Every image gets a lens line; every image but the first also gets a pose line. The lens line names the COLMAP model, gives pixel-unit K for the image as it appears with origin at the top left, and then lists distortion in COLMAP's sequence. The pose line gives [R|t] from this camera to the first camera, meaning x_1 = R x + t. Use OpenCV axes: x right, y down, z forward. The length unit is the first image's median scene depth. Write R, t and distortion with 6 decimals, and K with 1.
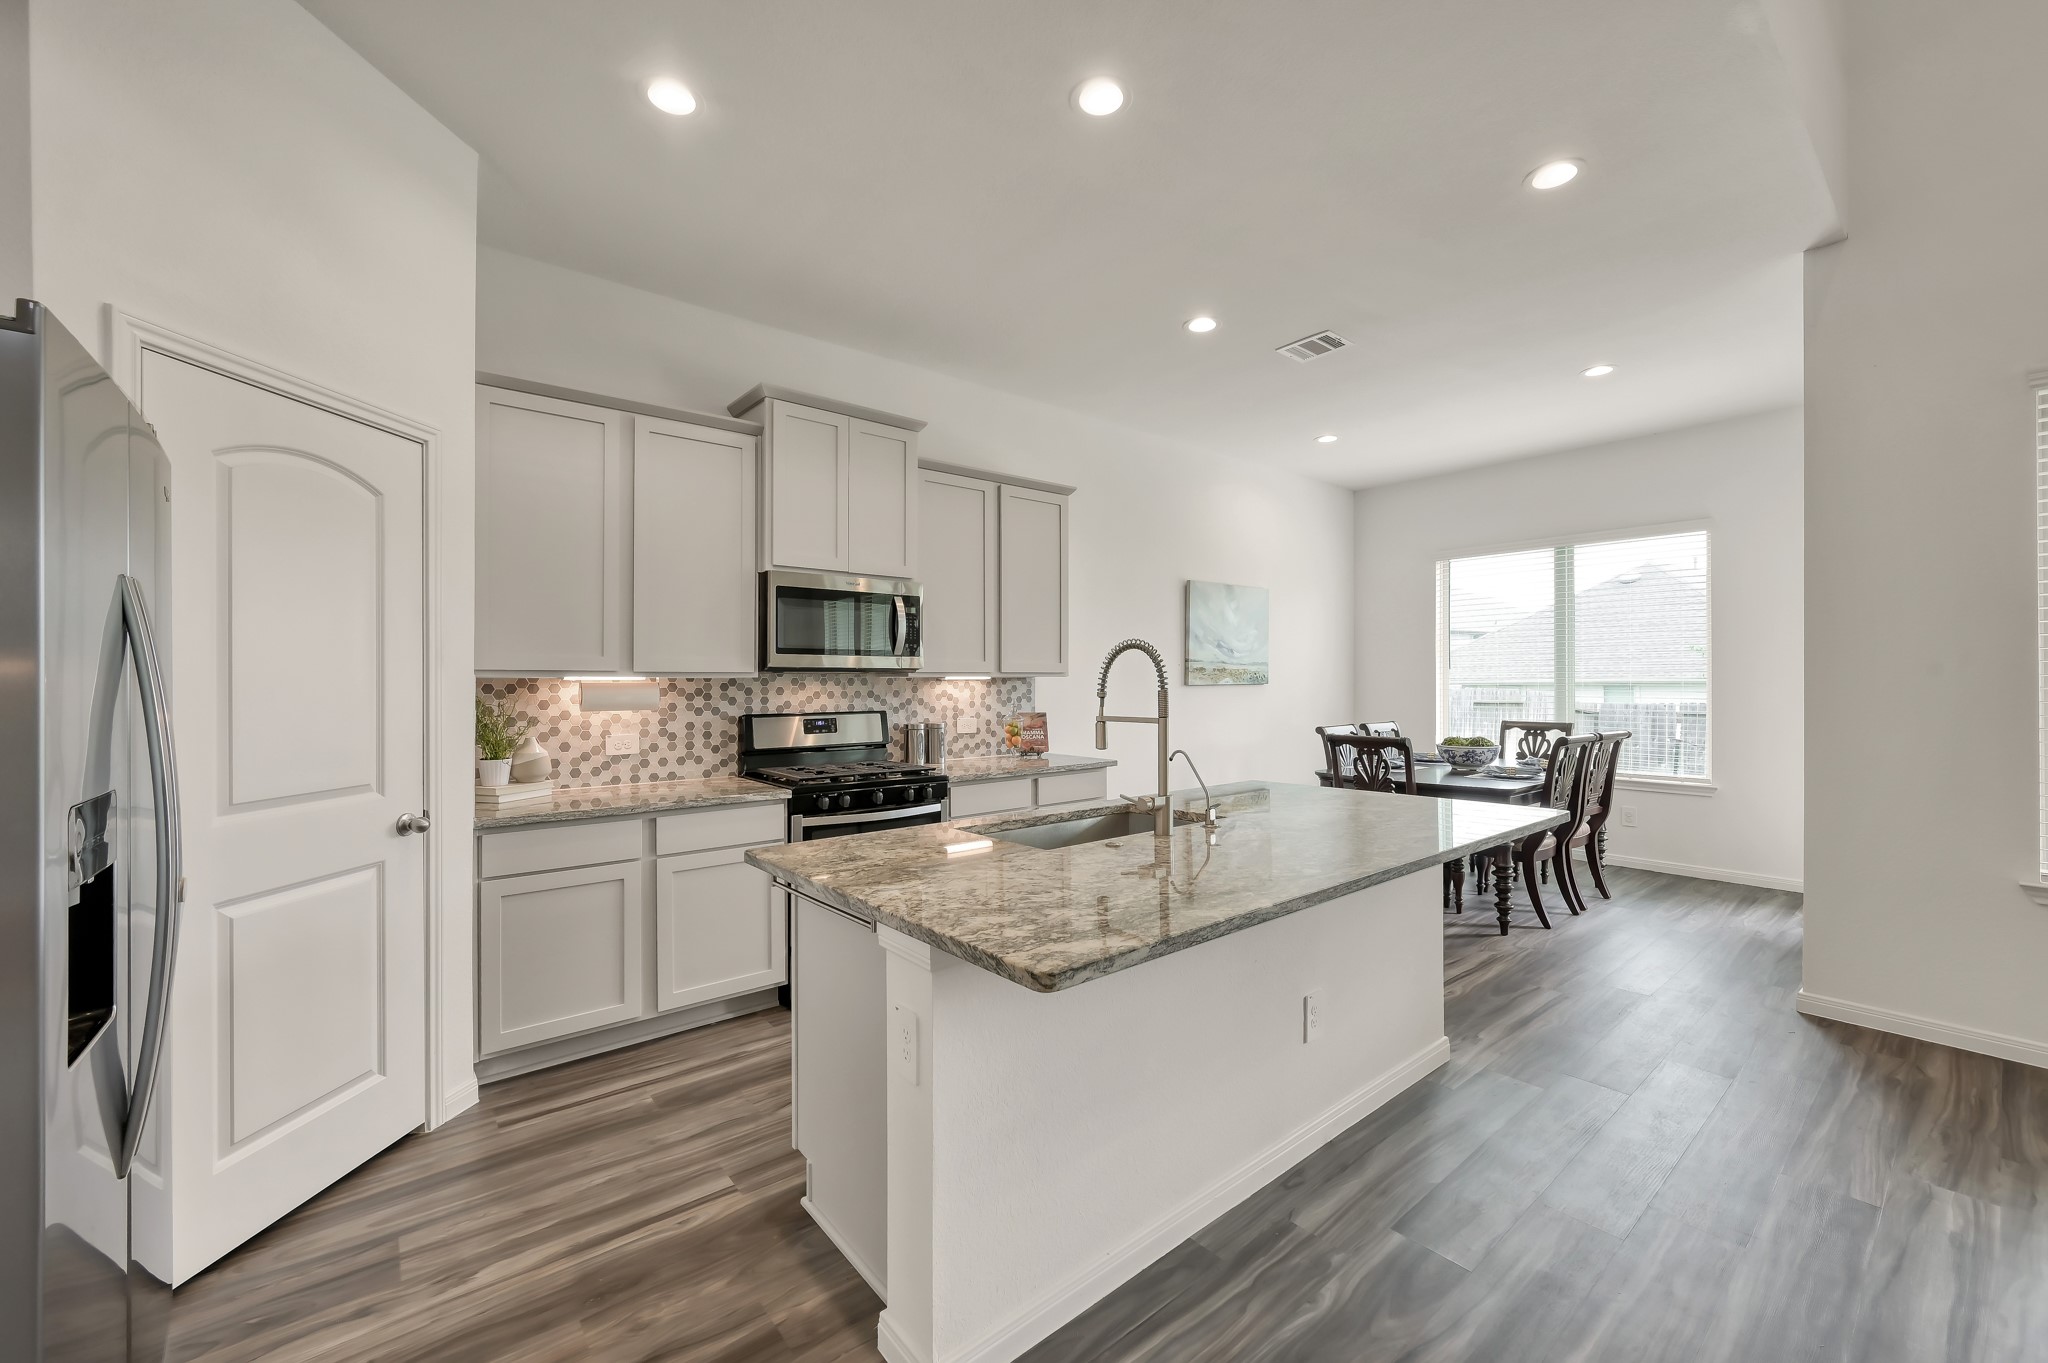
lens RADIAL K [[804.5, 0, 1024.3], [0, 804.5, 679.0], [0, 0, 1]] dist [-0.000919, 0.000491]
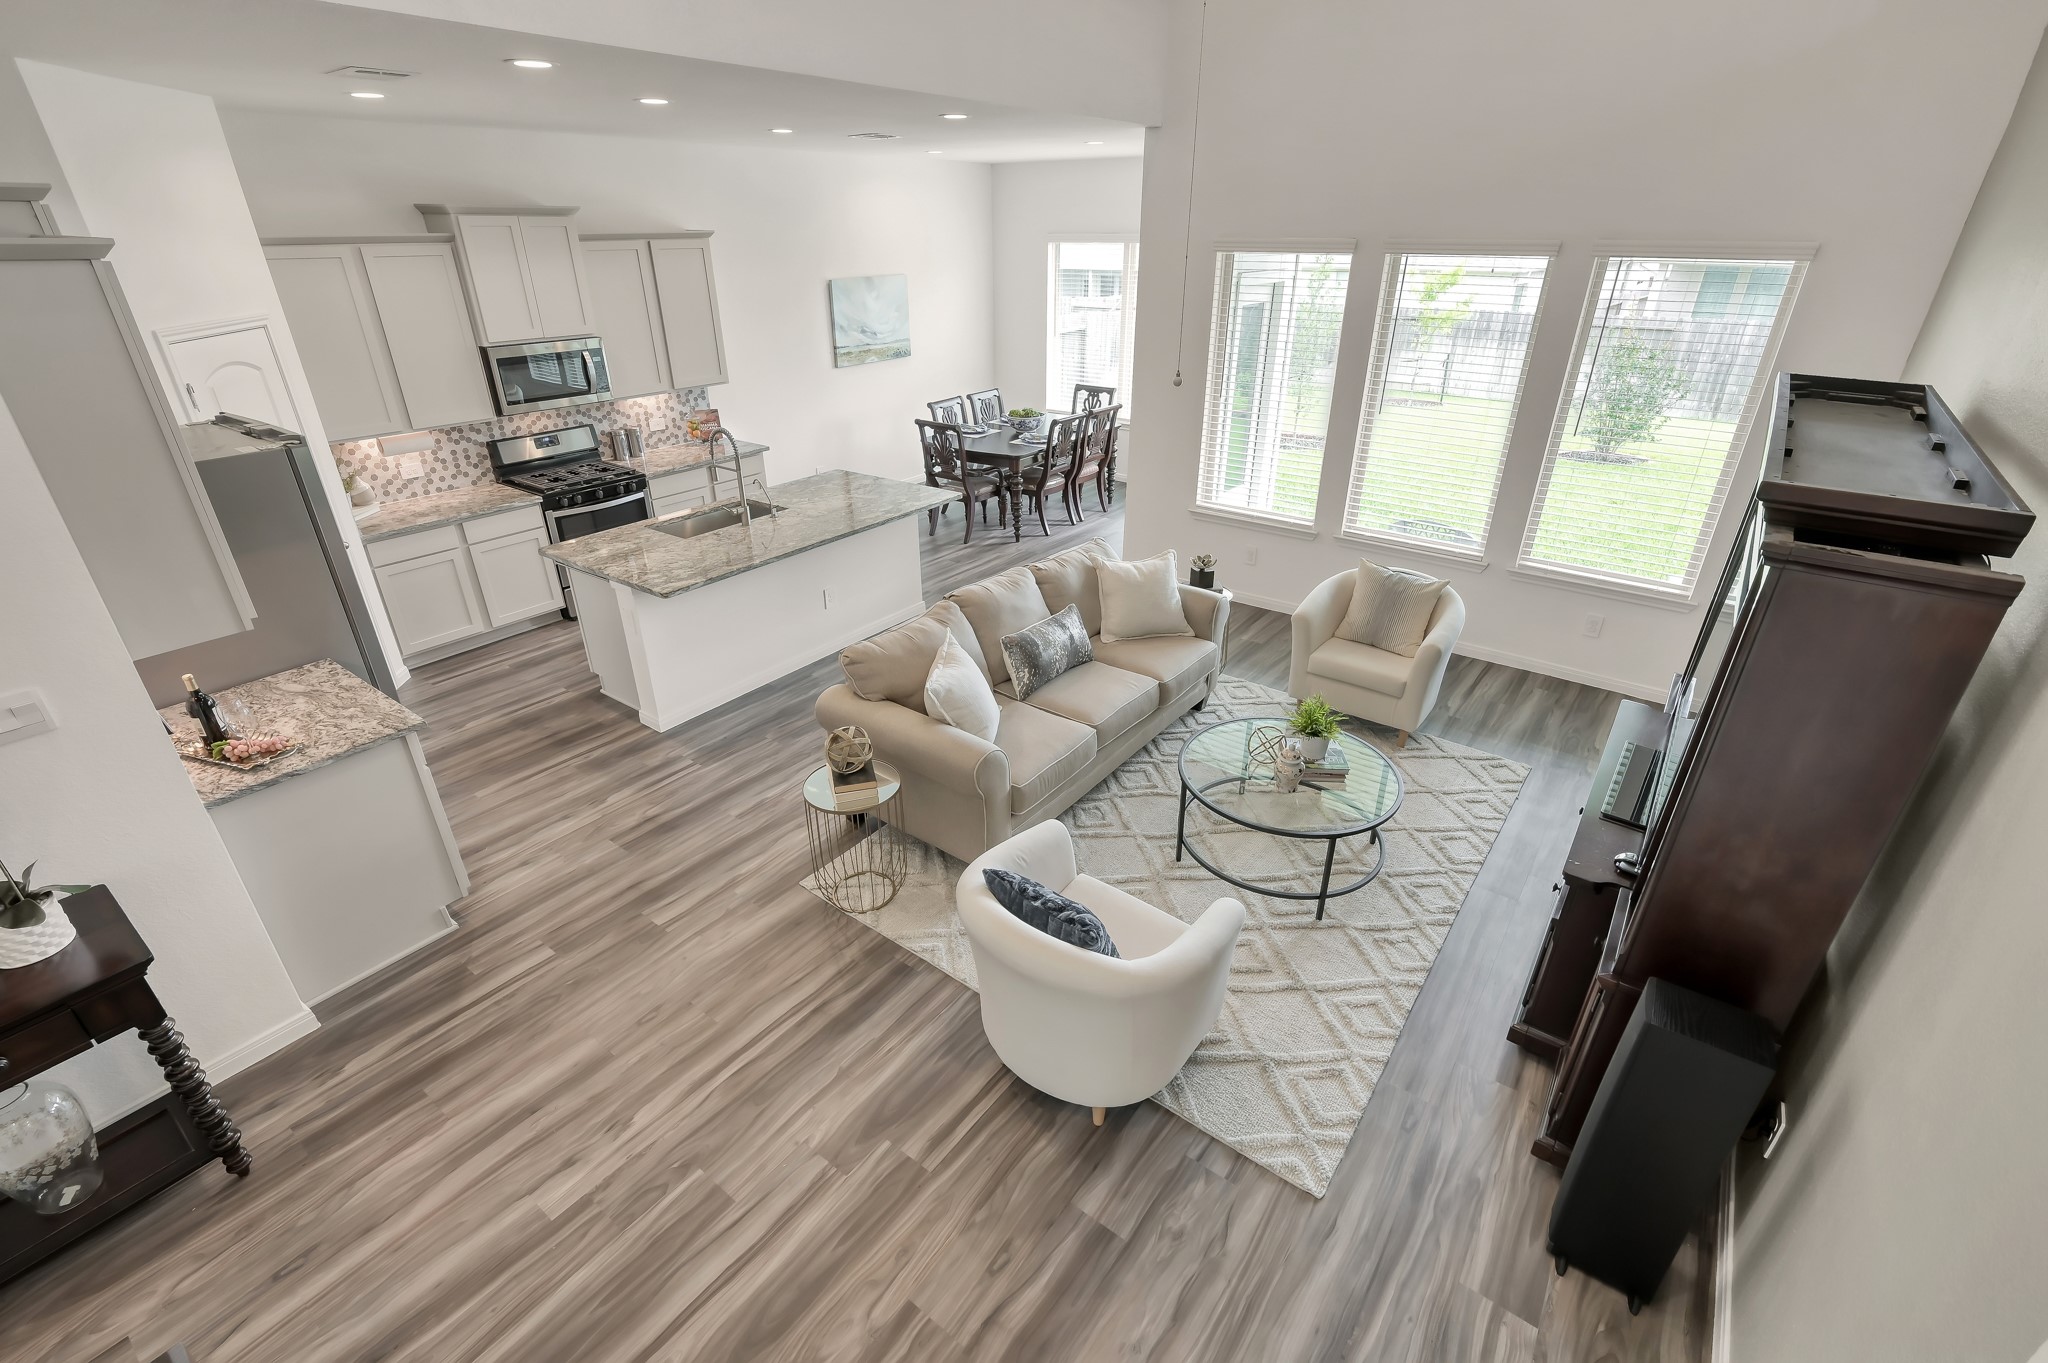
lens RADIAL K [[910.0, 0, 1024.3], [0, 910.0, 678.4], [0, 0, 1]] dist [0.000919, -0.000052]
pose [[0.970776, -0.107711, 0.214458, 0.169338], [-0.000189, 0.893279, 0.449503, -0.272924], [-0.239987, -0.436407, 0.867154, -0.749535]]
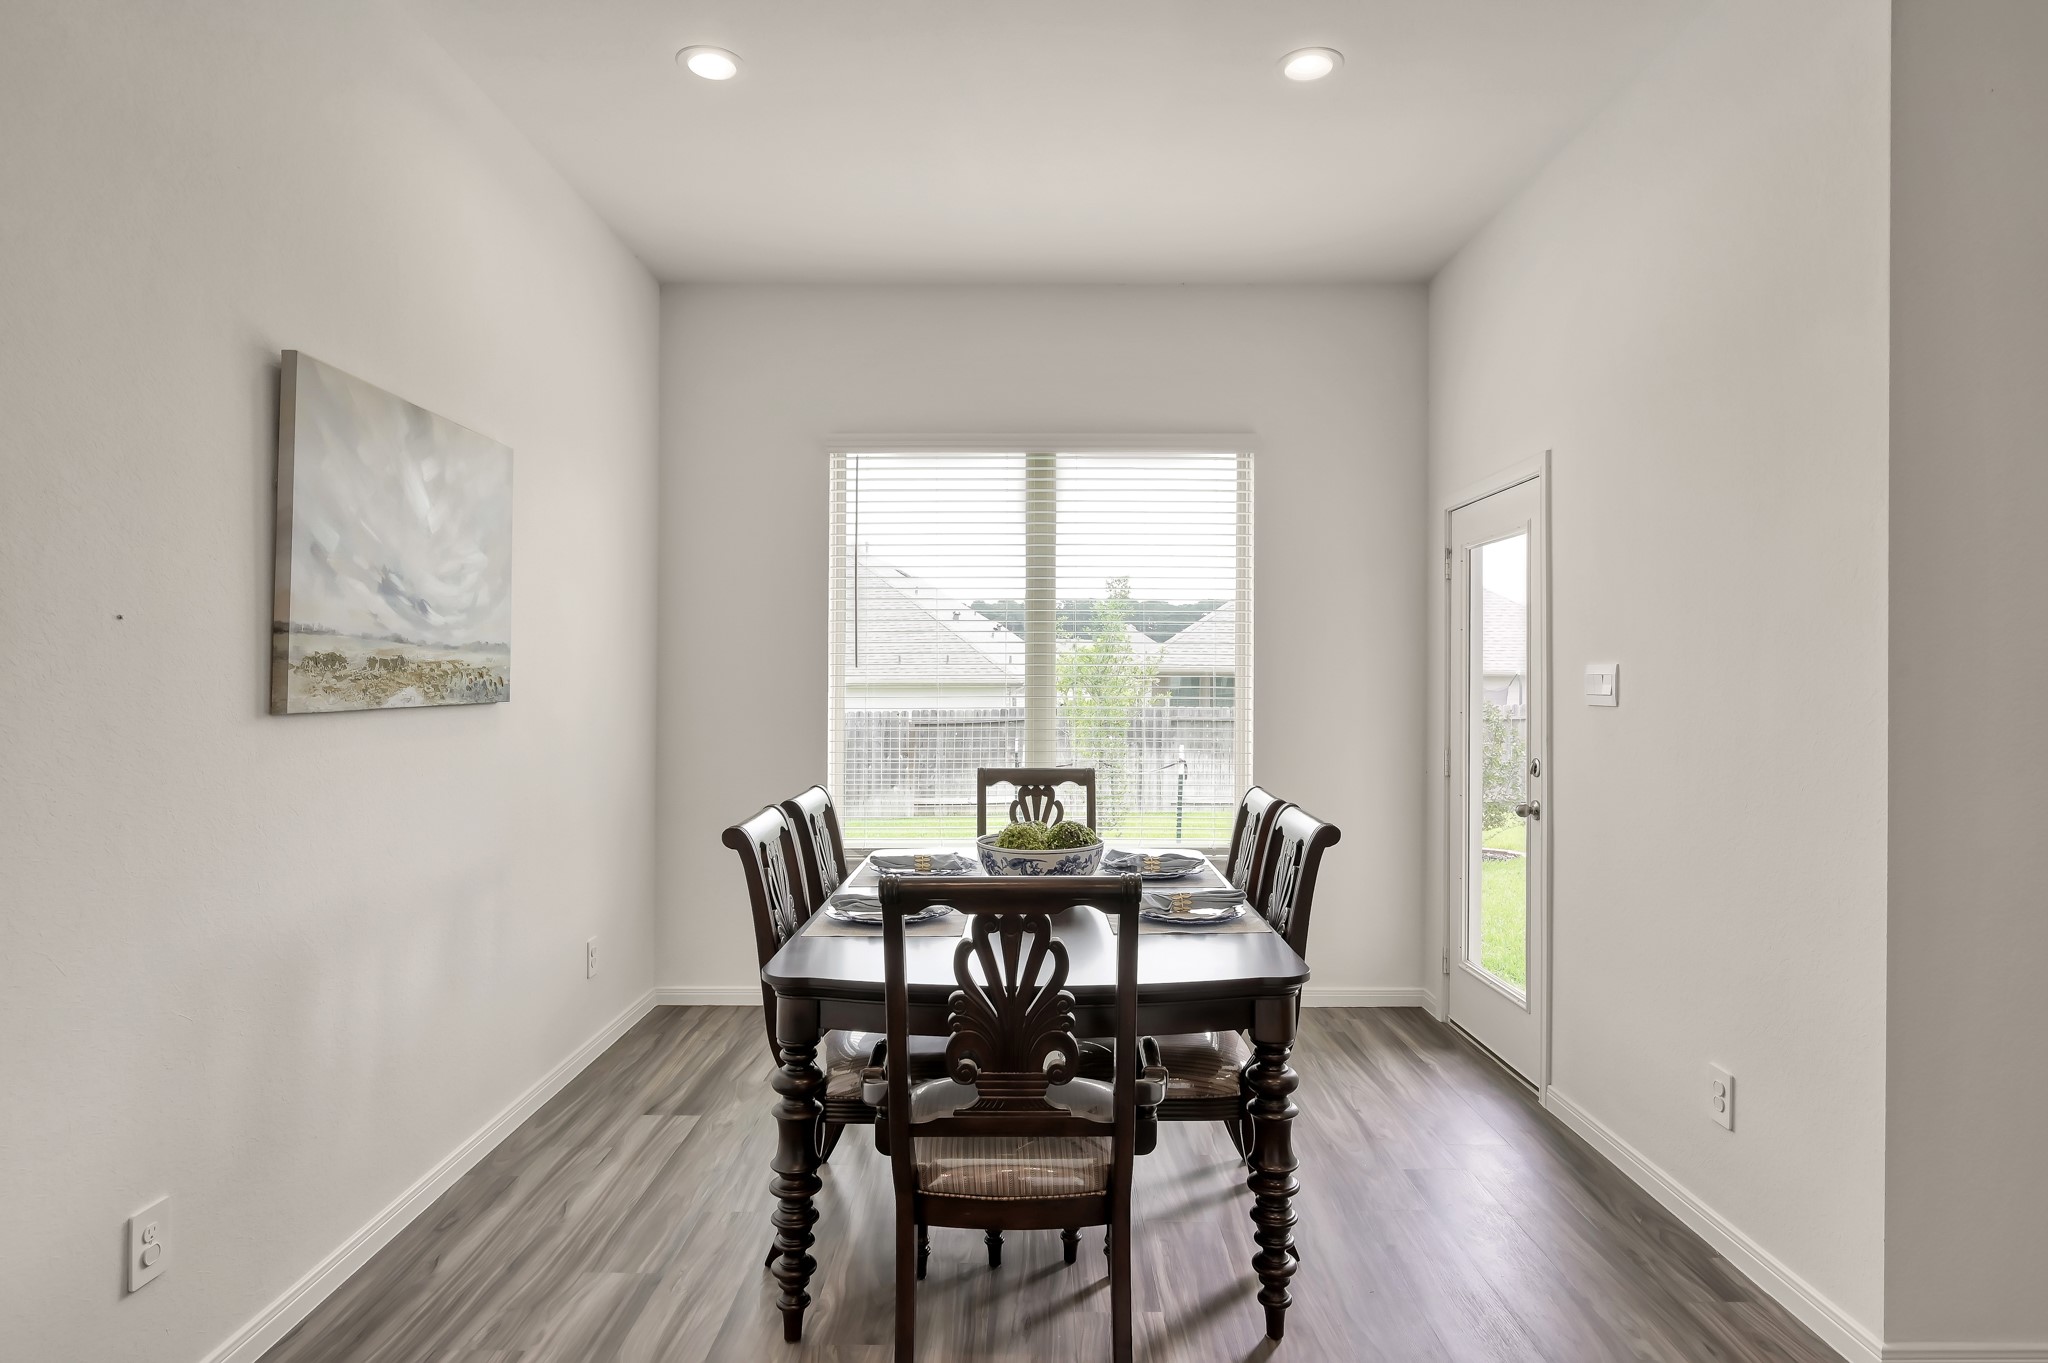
lens RADIAL K [[1108.9, 0, 1019.9], [0, 1108.9, 669.8], [0, 0, 1]] dist [-0.001627, 0.000050]
pose [[0.641005, 0.008473, 0.767490, 0.090777], [-0.003056, 0.999959, -0.008488, -0.007589], [-0.767530, 0.003095, 0.641005, 0.726942]]
